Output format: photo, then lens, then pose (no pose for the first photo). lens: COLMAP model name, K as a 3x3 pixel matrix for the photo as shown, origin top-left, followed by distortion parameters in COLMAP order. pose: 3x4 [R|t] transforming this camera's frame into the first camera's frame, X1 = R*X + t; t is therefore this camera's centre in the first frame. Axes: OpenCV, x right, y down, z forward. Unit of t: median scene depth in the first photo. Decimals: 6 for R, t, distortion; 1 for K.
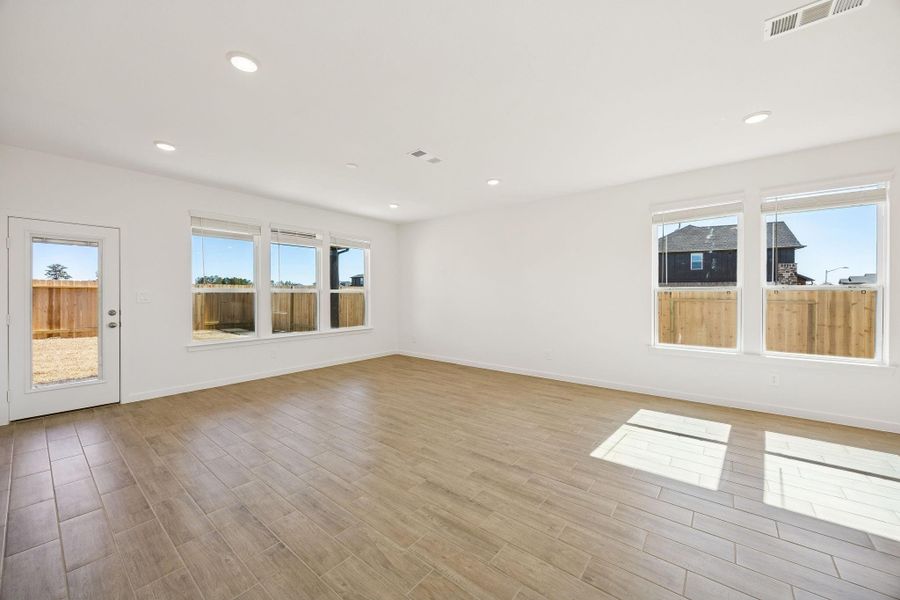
lens RADIAL K [[347.4, 0, 444.2], [0, 347.4, 293.8], [0, 0, 1]] dist [-0.001794, -0.000120]
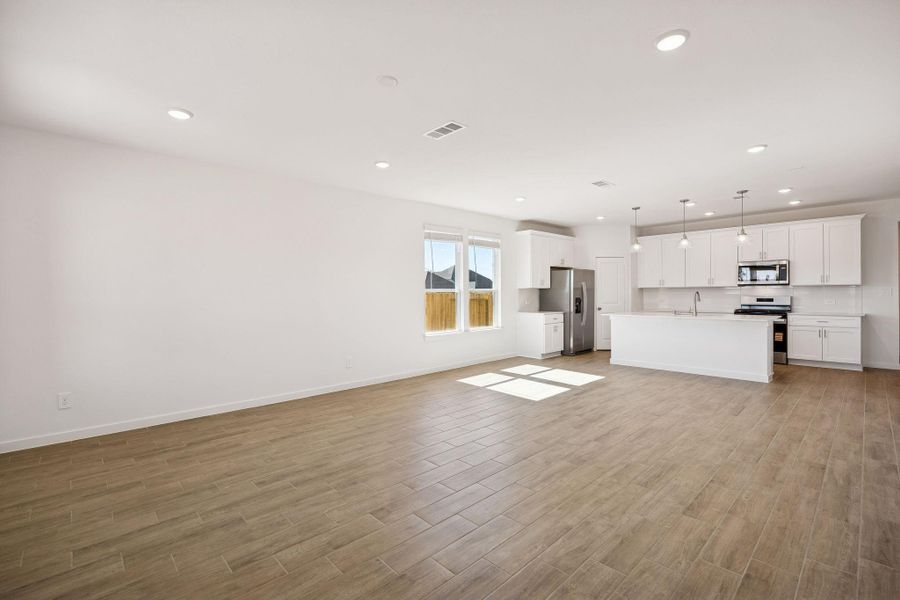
lens RADIAL K [[406.4, 0, 448.1], [0, 406.4, 299.3], [0, 0, 1]] dist [-0.012073, -0.000505]
pose [[0.114846, -0.016058, 0.993253, -1.063280], [0.011260, 0.999826, 0.014862, -0.003186], [-0.993319, 0.009477, 0.115007, 0.916898]]
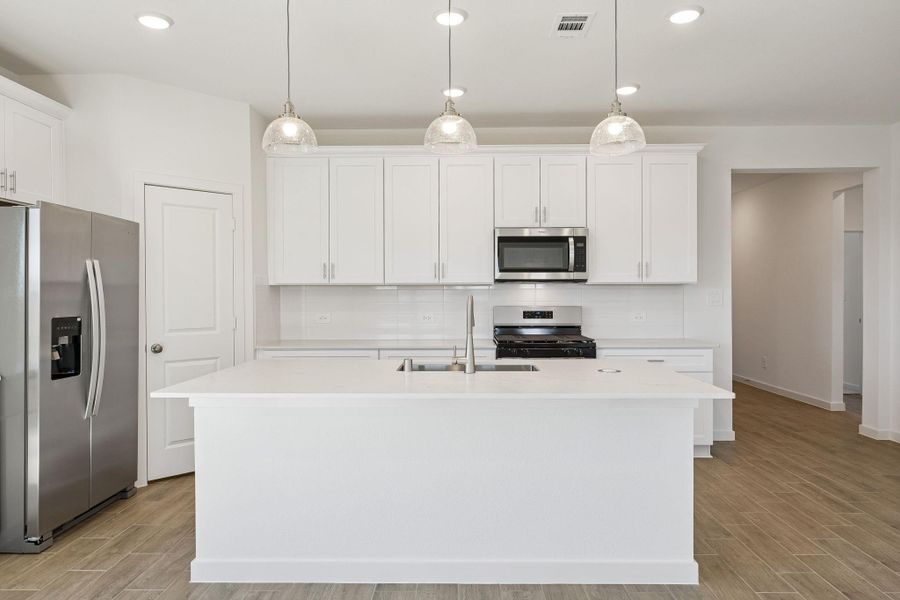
lens RADIAL K [[585.9, 0, 449.9], [0, 585.9, 297.5], [0, 0, 1]] dist [0.001680, -0.000020]
pose [[-0.627734, -0.003823, 0.778419, 0.285851], [0.005010, 0.999947, 0.008951, -0.004278], [-0.778412, 0.009519, -0.627681, 0.548241]]
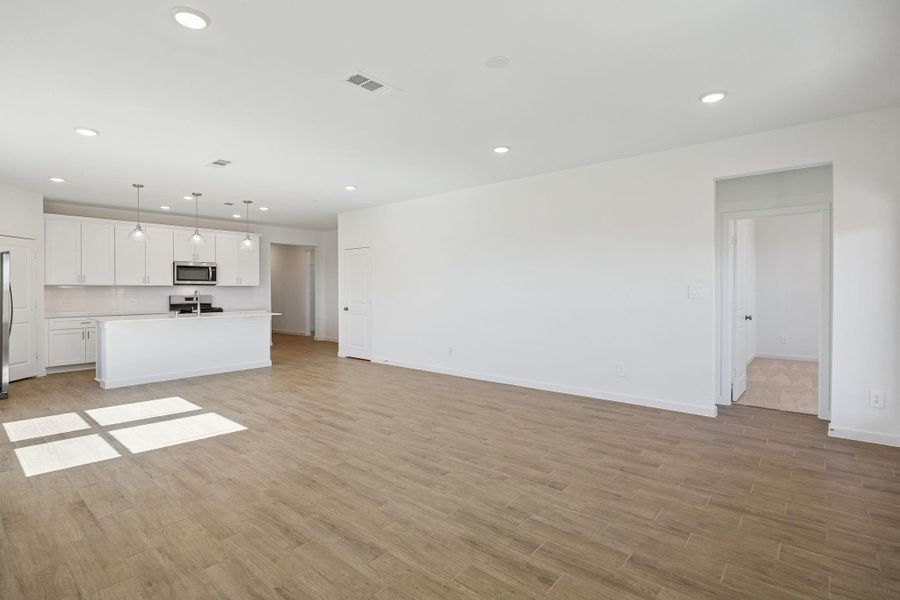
lens RADIAL K [[431.4, 0, 454.3], [0, 431.4, 295.9], [0, 0, 1]] dist [-0.023215, -0.001090]
pose [[-0.999995, 0.002914, -0.001298, -0.214115], [0.002893, 0.999867, 0.016045, -0.000838], [0.001344, 0.016041, -0.999870, 1.898337]]
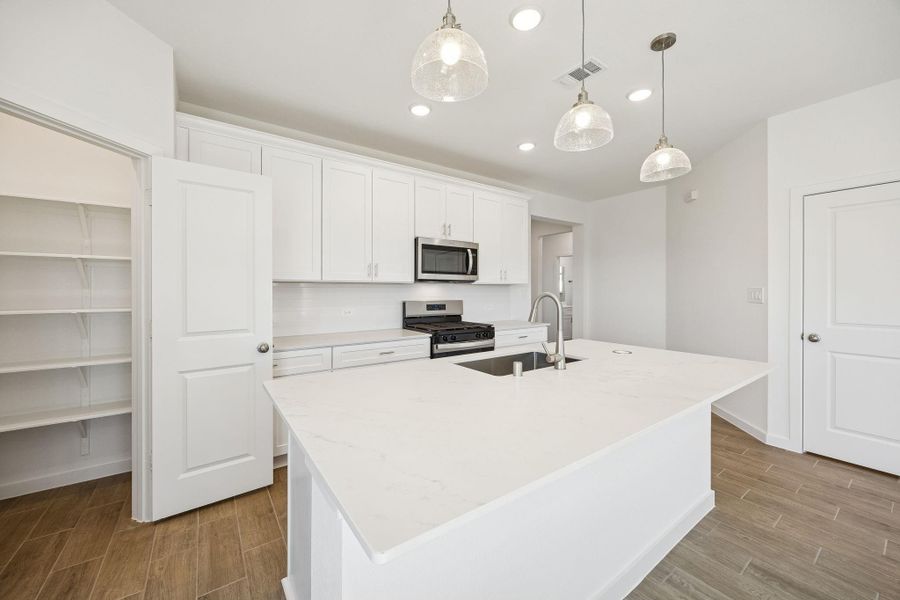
lens RADIAL K [[350.4, 0, 454.4], [0, 350.4, 292.2], [0, 0, 1]] dist [0.009092, 0.000140]
pose [[-0.968574, 0.000367, 0.248726, 0.929431], [0.002522, 0.999962, 0.008347, -0.004791], [-0.248714, 0.008712, -0.968538, 0.542353]]
